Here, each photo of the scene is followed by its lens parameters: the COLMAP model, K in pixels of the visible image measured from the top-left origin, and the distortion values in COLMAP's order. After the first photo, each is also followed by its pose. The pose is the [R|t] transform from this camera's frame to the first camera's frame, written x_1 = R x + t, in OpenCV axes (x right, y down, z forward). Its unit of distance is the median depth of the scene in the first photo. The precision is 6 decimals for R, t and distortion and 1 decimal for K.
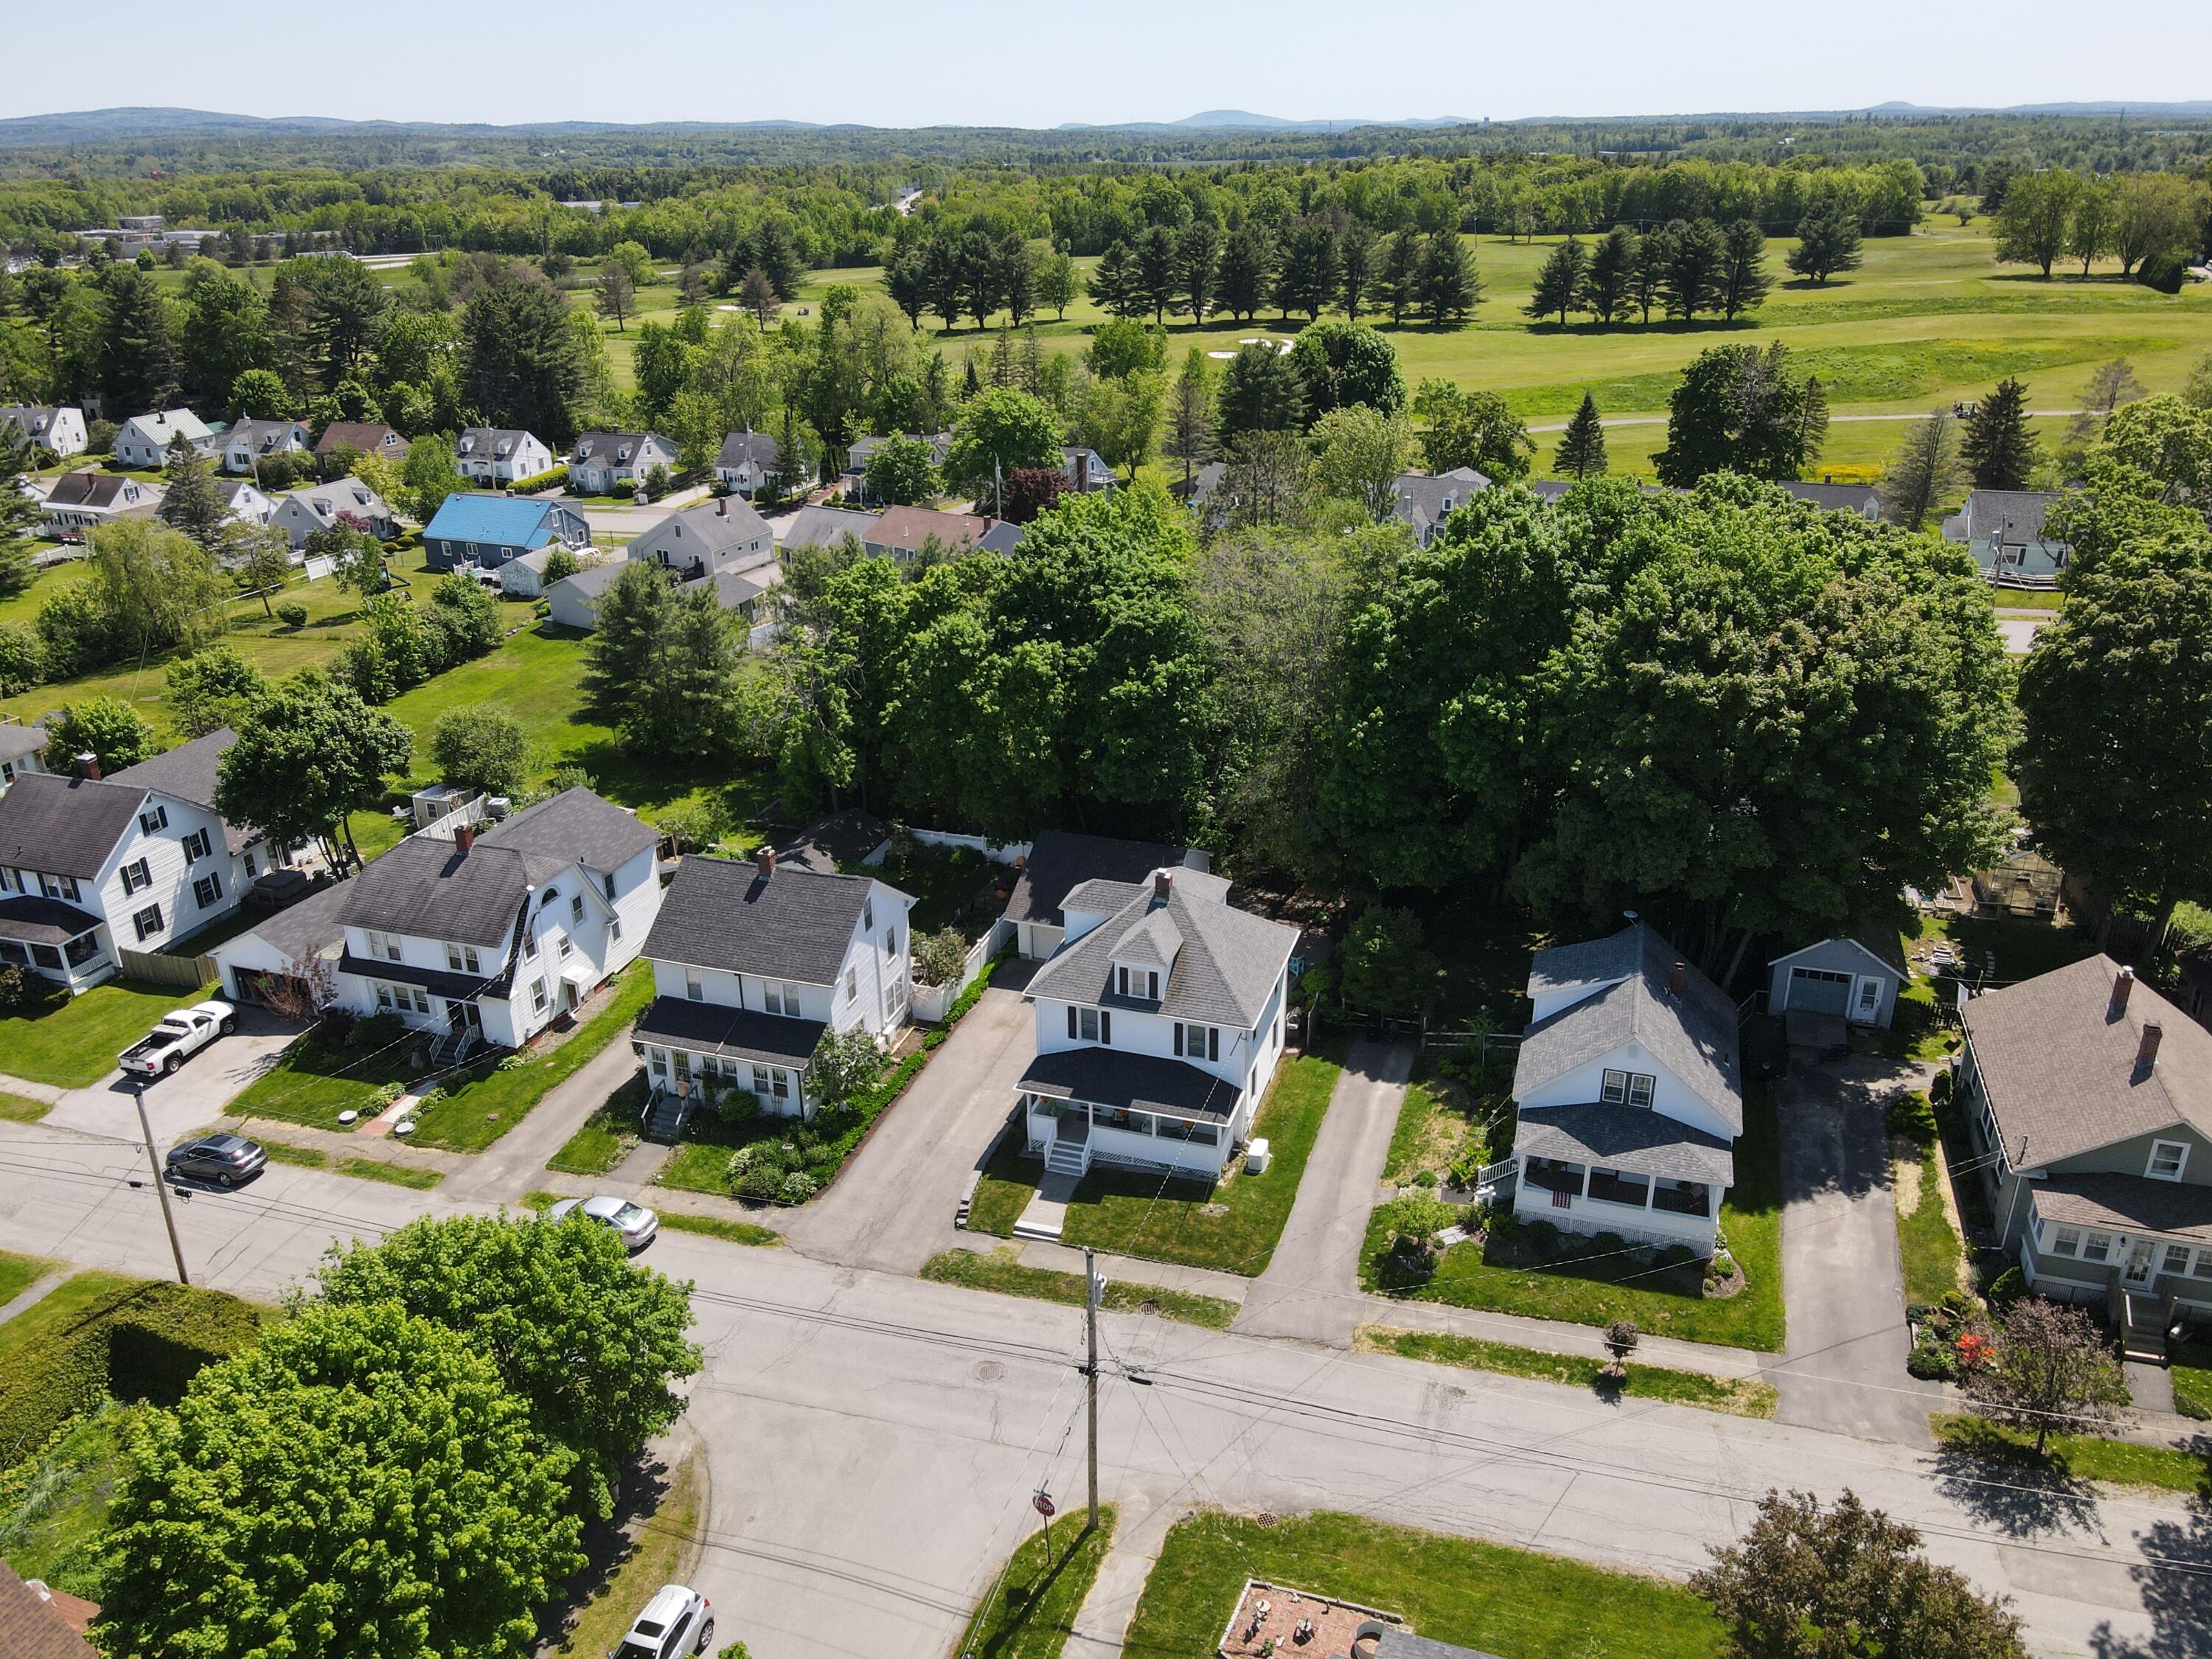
lens RADIAL K [[1619.1, 0, 1106.0], [0, 1619.1, 829.5], [0, 0, 1]] dist [0.019461, -0.003202]
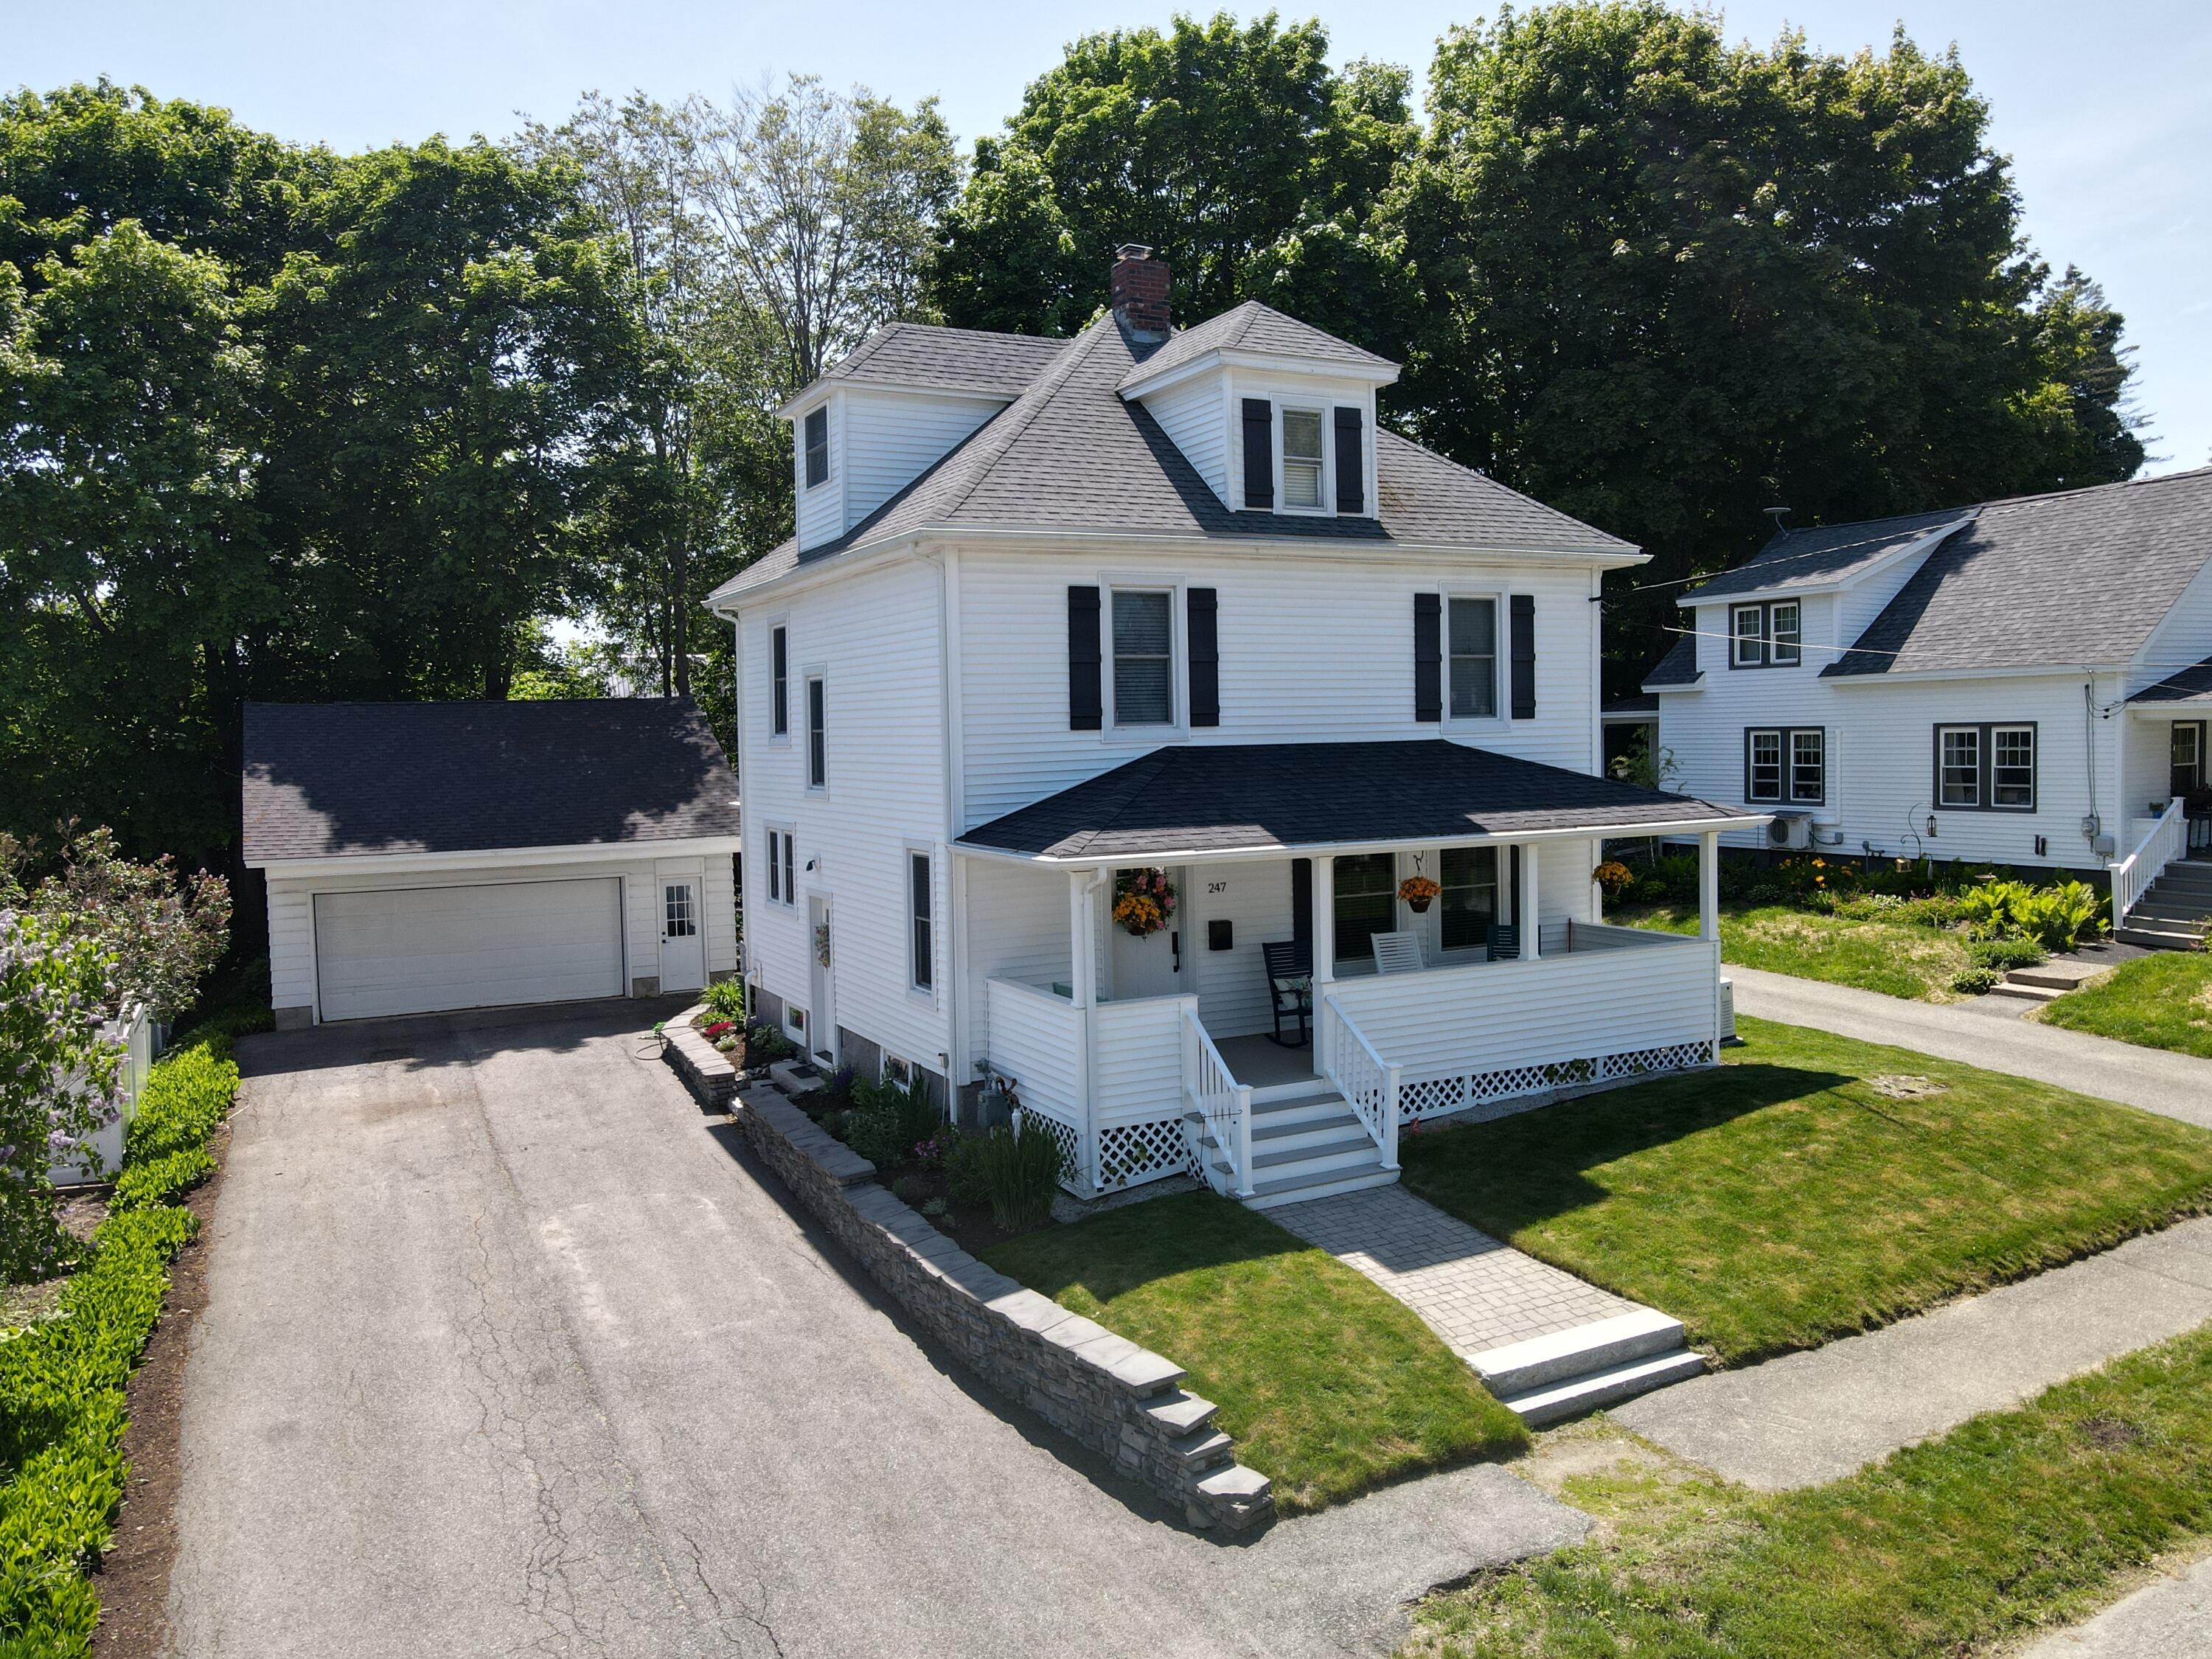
lens RADIAL K [[1619.1, 0, 1106.0], [0, 1619.1, 829.5], [0, 0, 1]] dist [0.019461, -0.003202]
pose [[0.700875, -0.048874, 0.711608, -0.208592], [0.299620, 0.925537, -0.231535, 0.210429], [-0.647303, 0.375489, 0.663330, 0.858308]]
